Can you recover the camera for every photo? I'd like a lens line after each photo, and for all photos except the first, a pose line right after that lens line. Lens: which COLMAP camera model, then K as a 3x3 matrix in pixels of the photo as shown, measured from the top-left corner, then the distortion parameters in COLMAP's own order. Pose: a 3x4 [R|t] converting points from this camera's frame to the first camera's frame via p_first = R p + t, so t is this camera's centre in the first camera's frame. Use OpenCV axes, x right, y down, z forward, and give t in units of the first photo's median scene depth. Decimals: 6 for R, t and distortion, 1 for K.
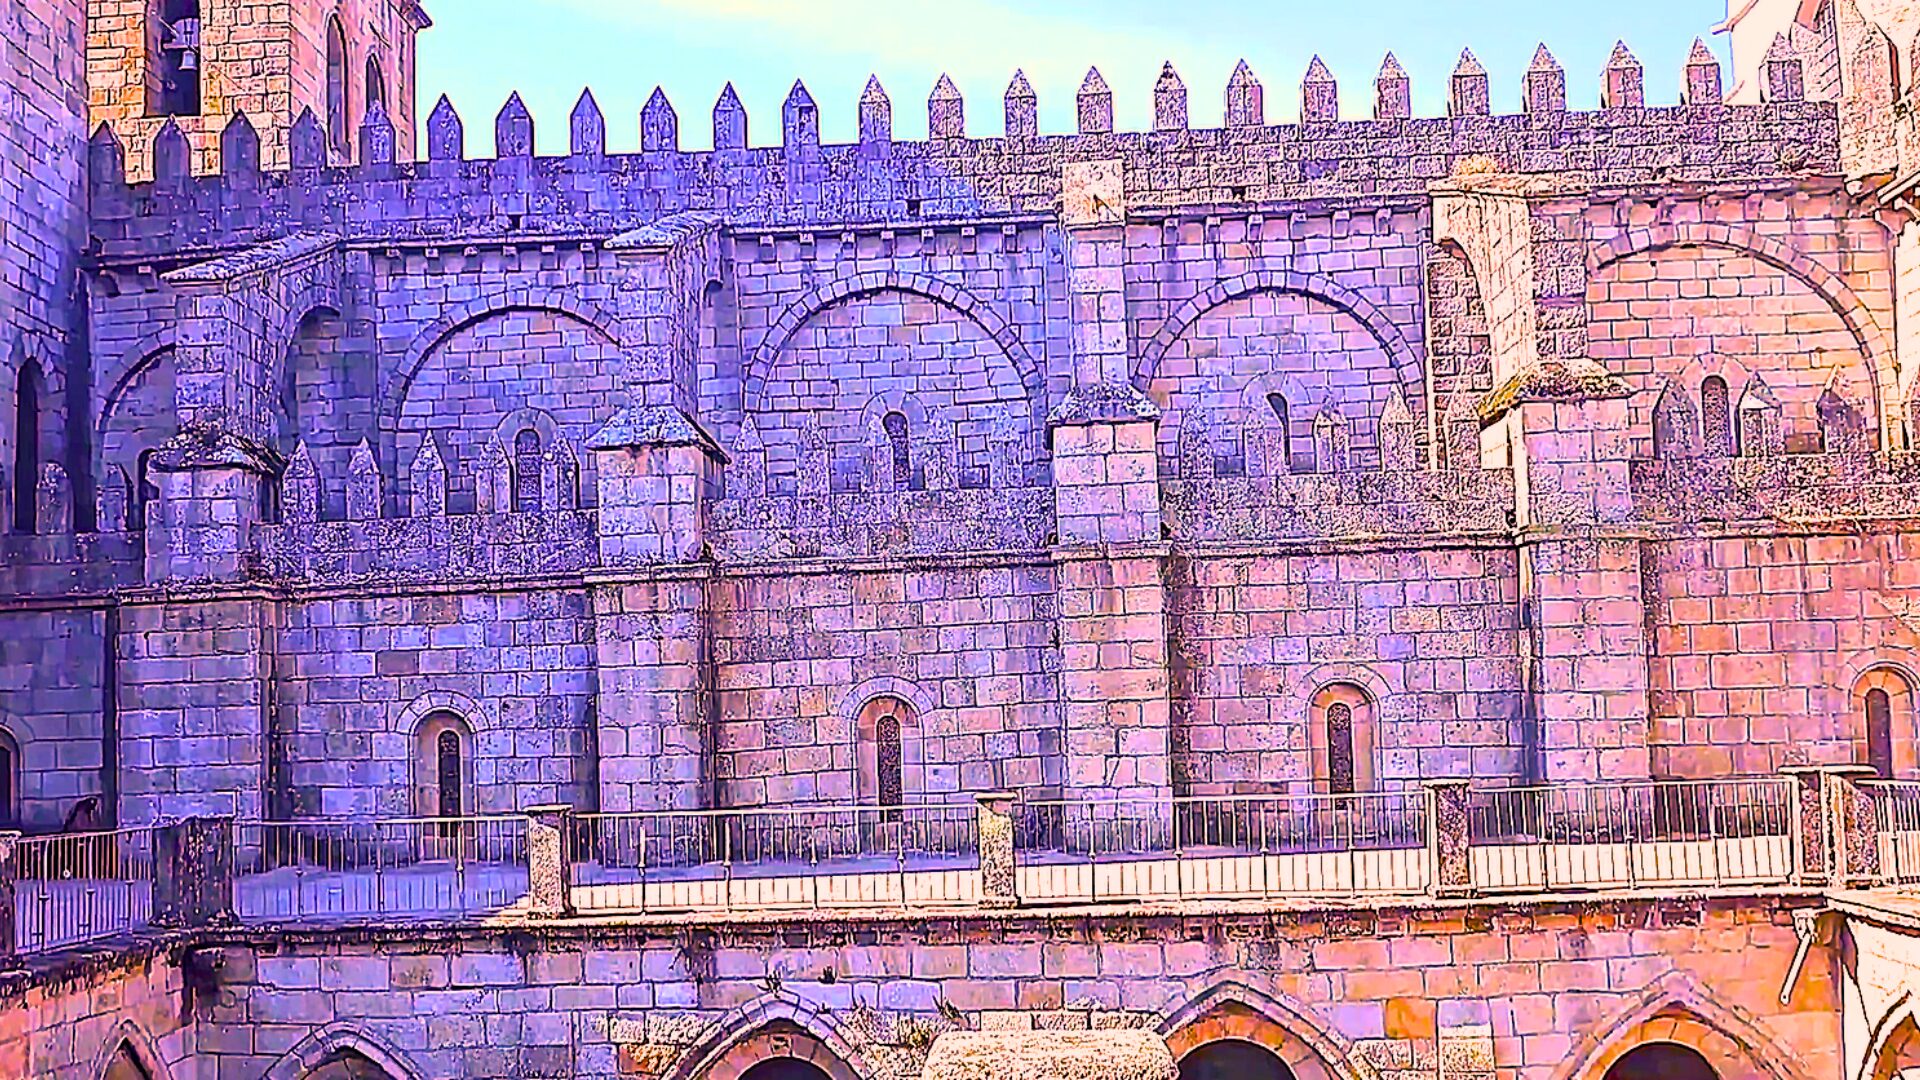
lens RADIAL K [[1951.8, 0, 832.0], [0, 1951.8, 604.9], [0, 0, 1]] dist [0.017908, -0.046728]
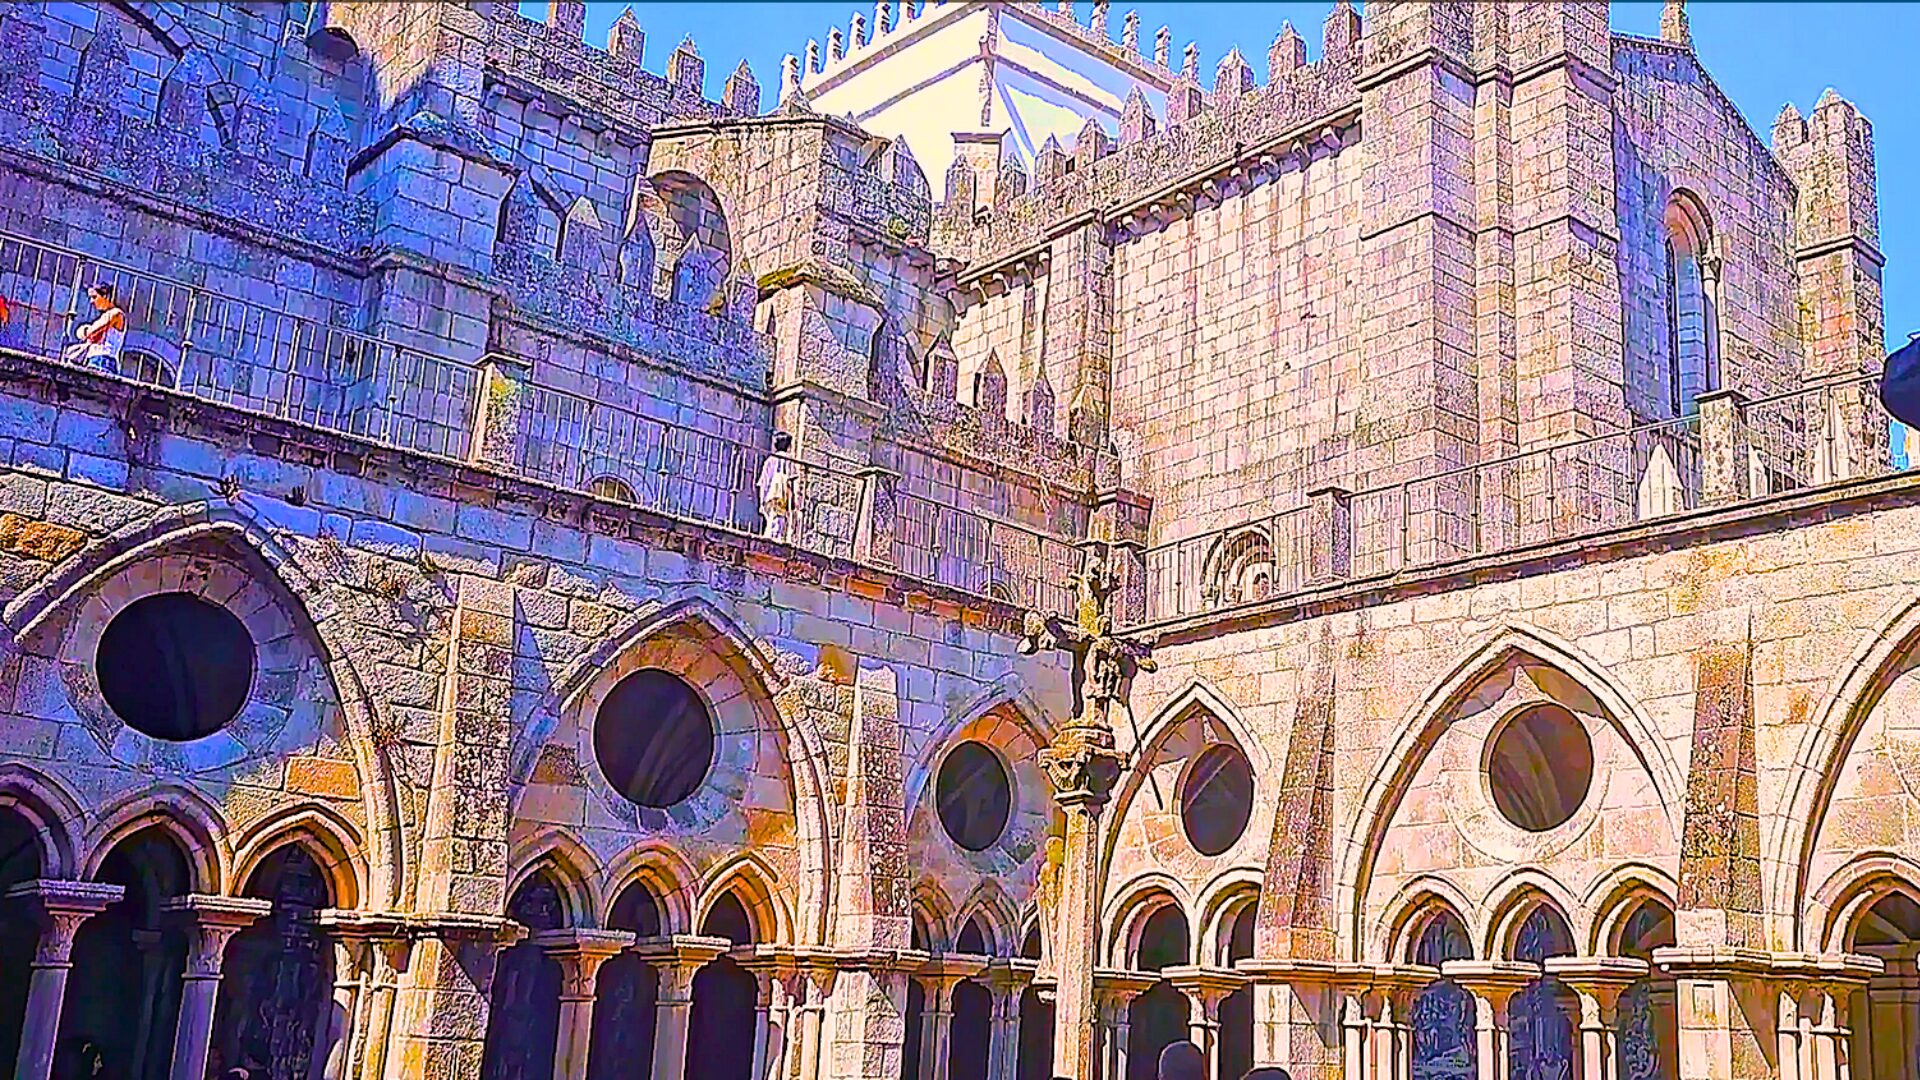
lens RADIAL K [[1920.0, 0, 1174.1], [0, 1920.0, 582.0], [0, 0, 1]] dist [0.002325, -0.001771]
pose [[0.635426, 0.239211, 0.734175, -0.358252], [-0.106462, 0.968864, -0.223535, 0.364967], [-0.764788, 0.063878, 0.641108, 0.163738]]
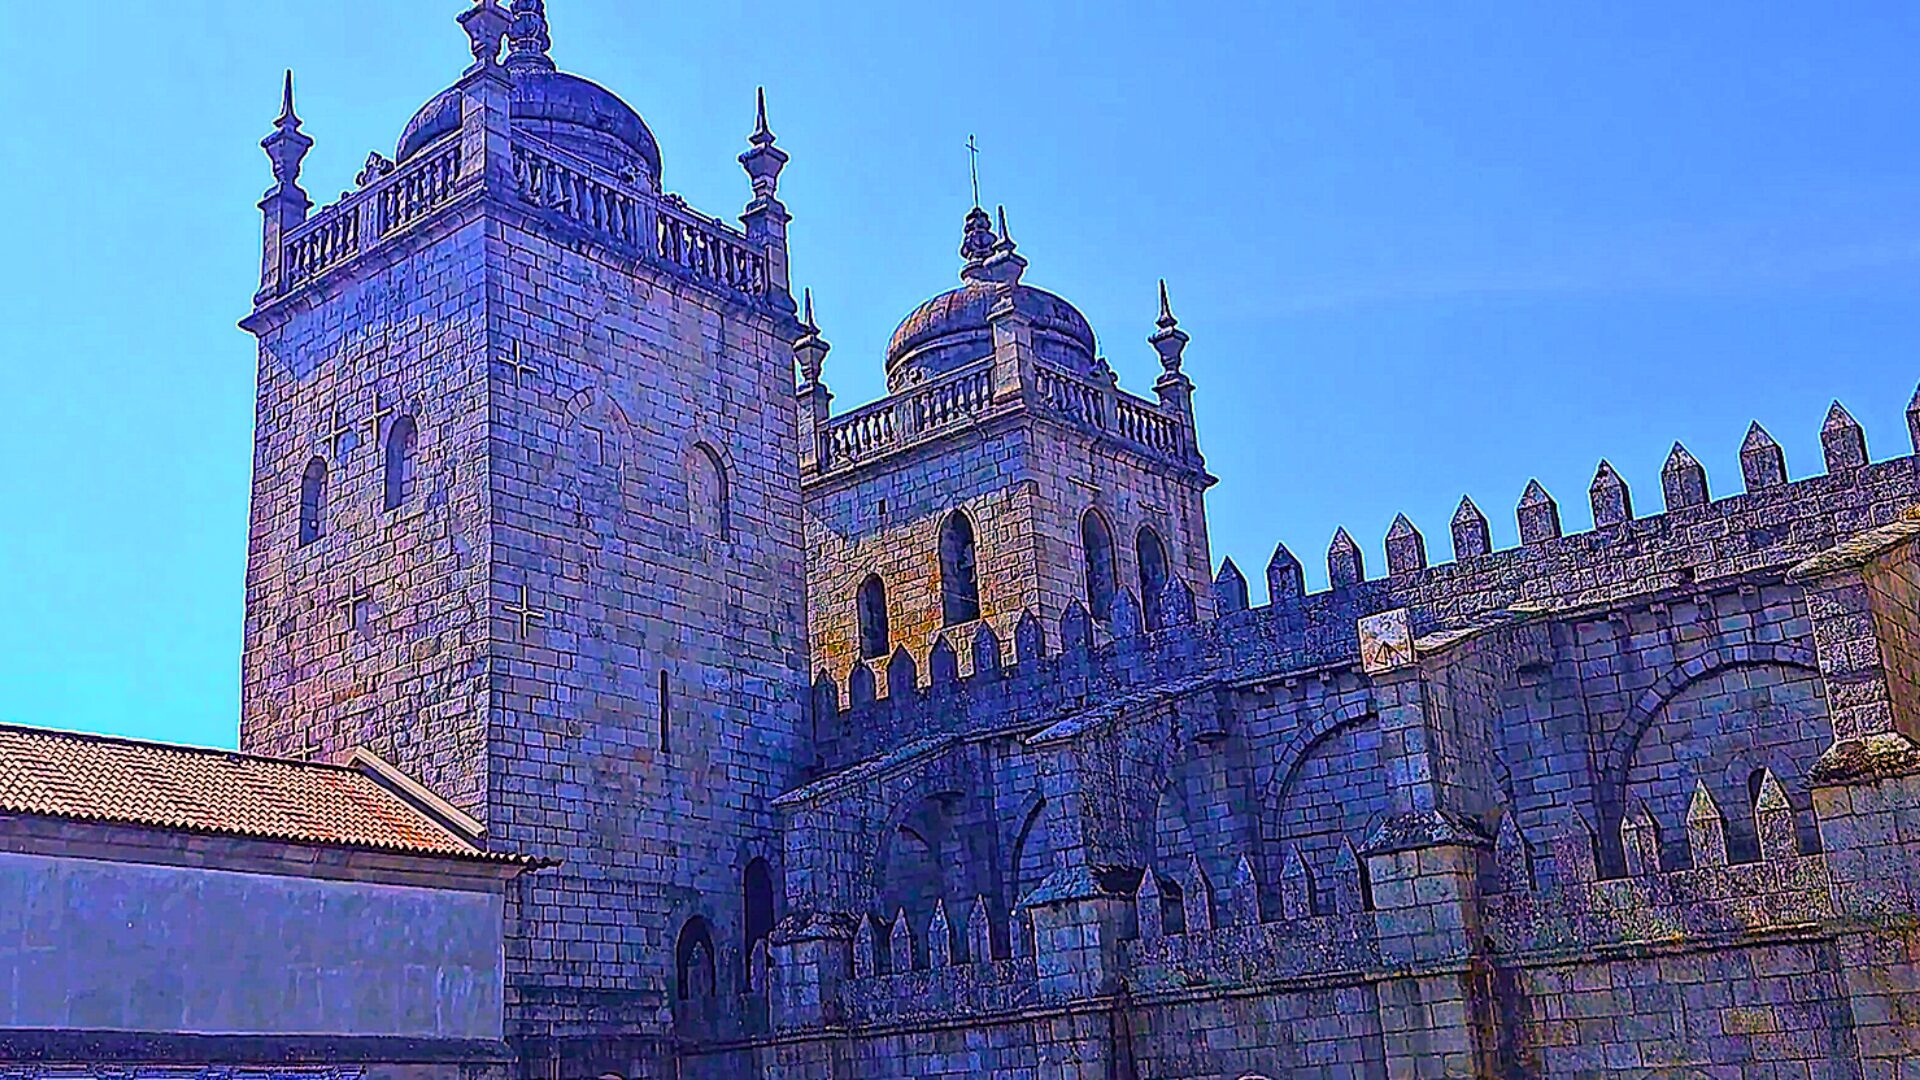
lens RADIAL K [[1998.5, 0, 714.9], [0, 1998.5, 628.1], [0, 0, 1]] dist [0.000437, 0.002285]
pose [[0.751898, -0.167606, -0.637619, 0.736662], [0.063025, 0.980989, -0.183545, -0.042832], [0.656260, 0.097821, 0.748167, -0.131690]]
